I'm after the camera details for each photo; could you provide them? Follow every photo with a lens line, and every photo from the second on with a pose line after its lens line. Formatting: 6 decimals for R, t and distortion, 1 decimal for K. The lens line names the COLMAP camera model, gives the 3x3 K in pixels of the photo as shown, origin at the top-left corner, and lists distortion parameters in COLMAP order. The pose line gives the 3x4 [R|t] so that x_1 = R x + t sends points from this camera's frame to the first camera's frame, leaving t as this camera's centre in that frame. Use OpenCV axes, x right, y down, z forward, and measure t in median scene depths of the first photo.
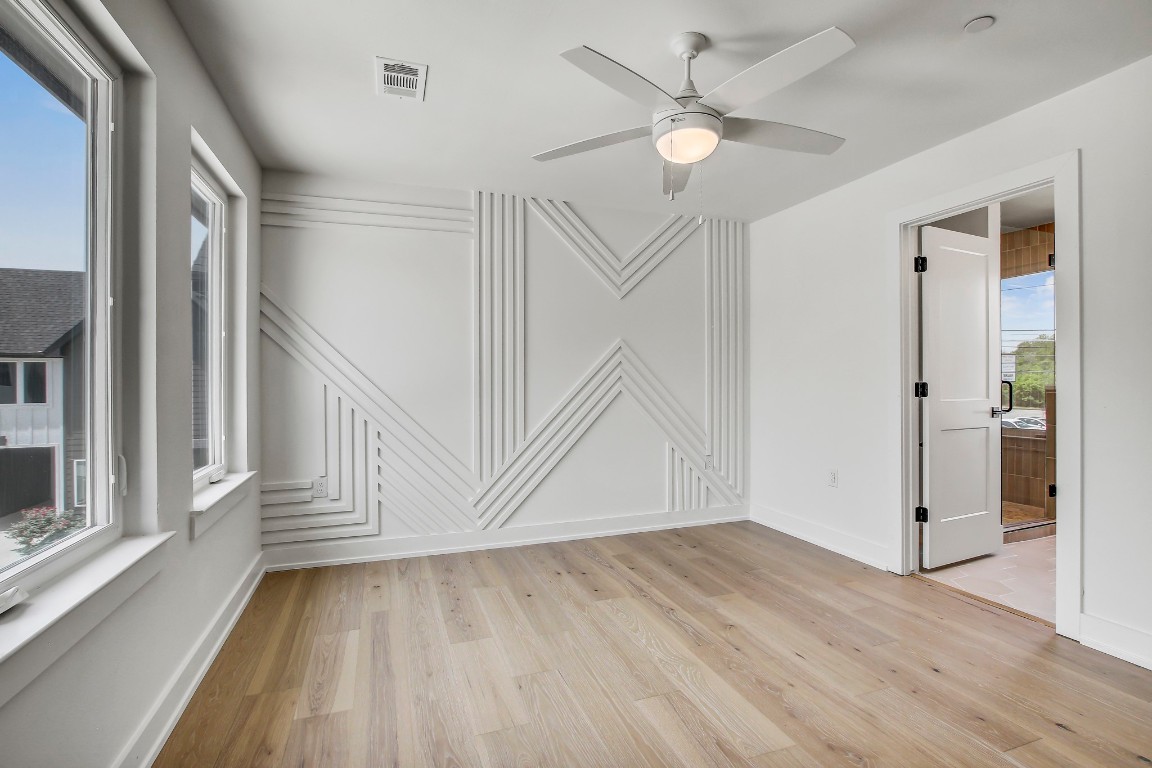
lens RADIAL K [[535.4, 0, 580.8], [0, 535.4, 381.3], [0, 0, 1]] dist [-0.019827, 0.004650]
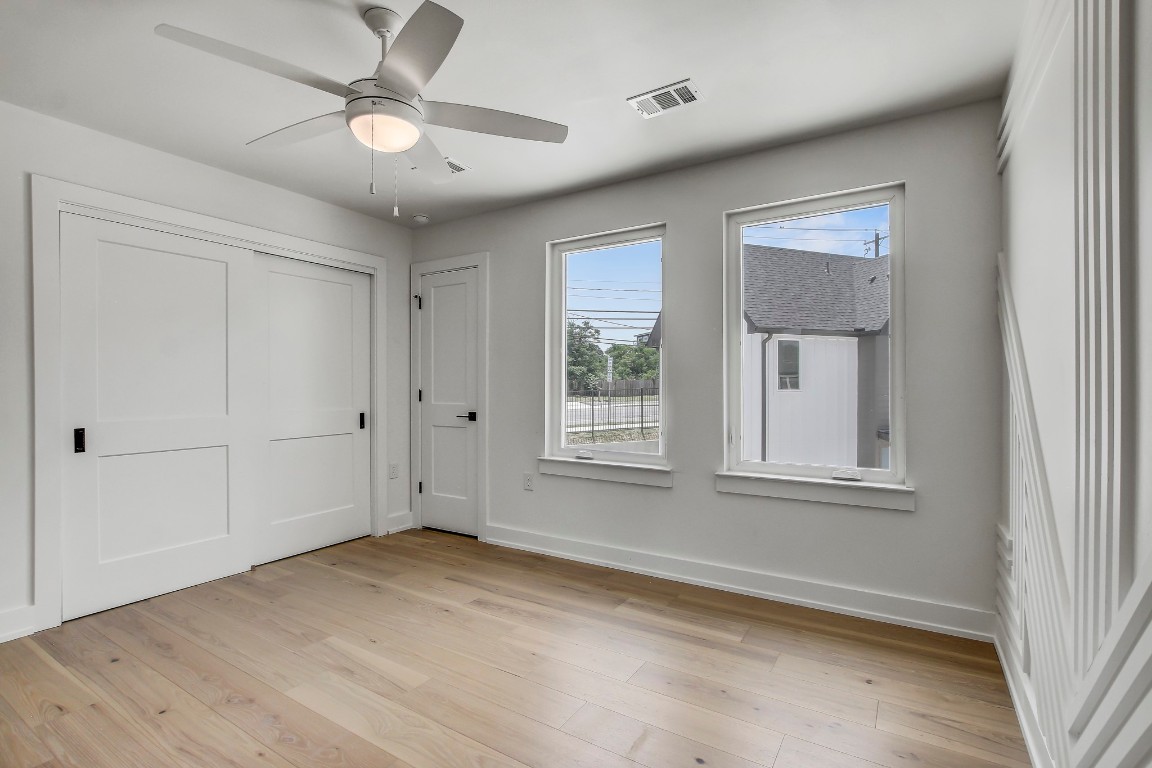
lens RADIAL K [[535.4, 0, 584.9], [0, 535.4, 387.7], [0, 0, 1]] dist [-0.019827, 0.004650]
pose [[-0.784588, 0.006040, -0.619988, 0.299789], [0.004056, 0.999981, 0.004609, -0.004096], [0.620004, 0.001102, -0.784598, 1.162194]]
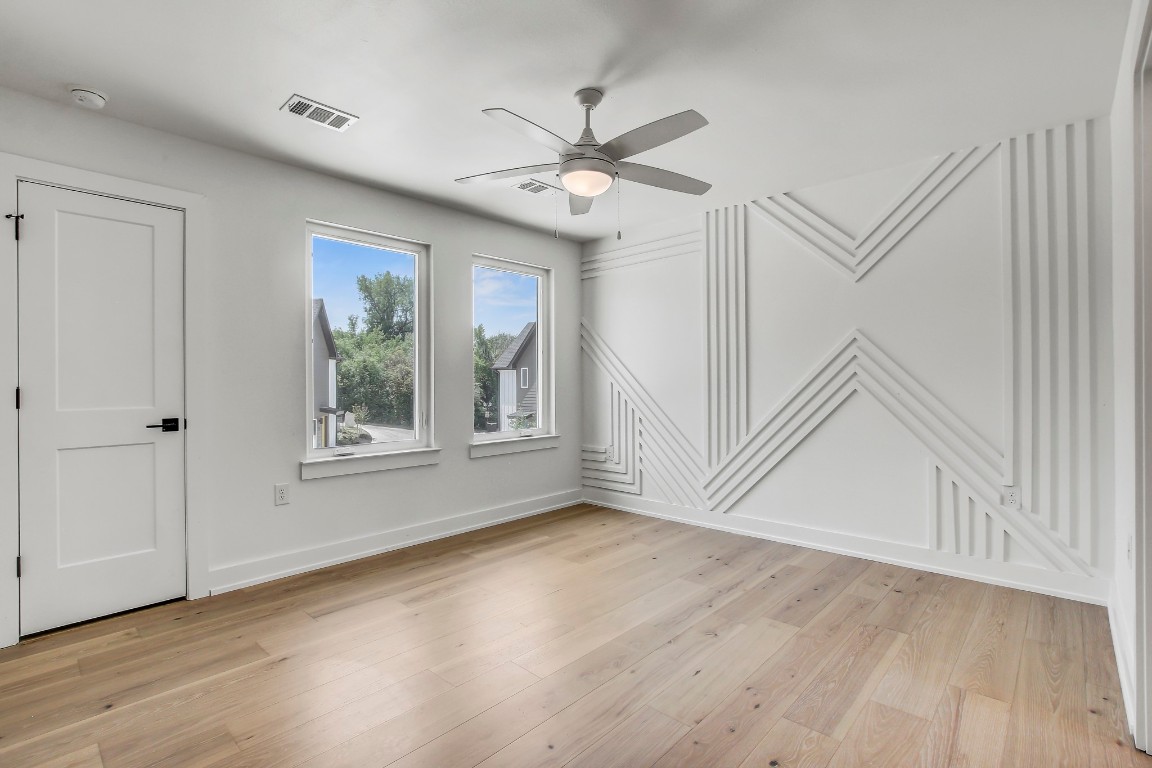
lens RADIAL K [[535.4, 0, 570.2], [0, 535.4, 380.9], [0, 0, 1]] dist [-0.019827, 0.004650]
pose [[0.448511, -0.000047, -0.893777, 0.753401], [0.005447, 0.999982, 0.002681, -0.001190], [0.893761, -0.006071, 0.448503, 0.250754]]
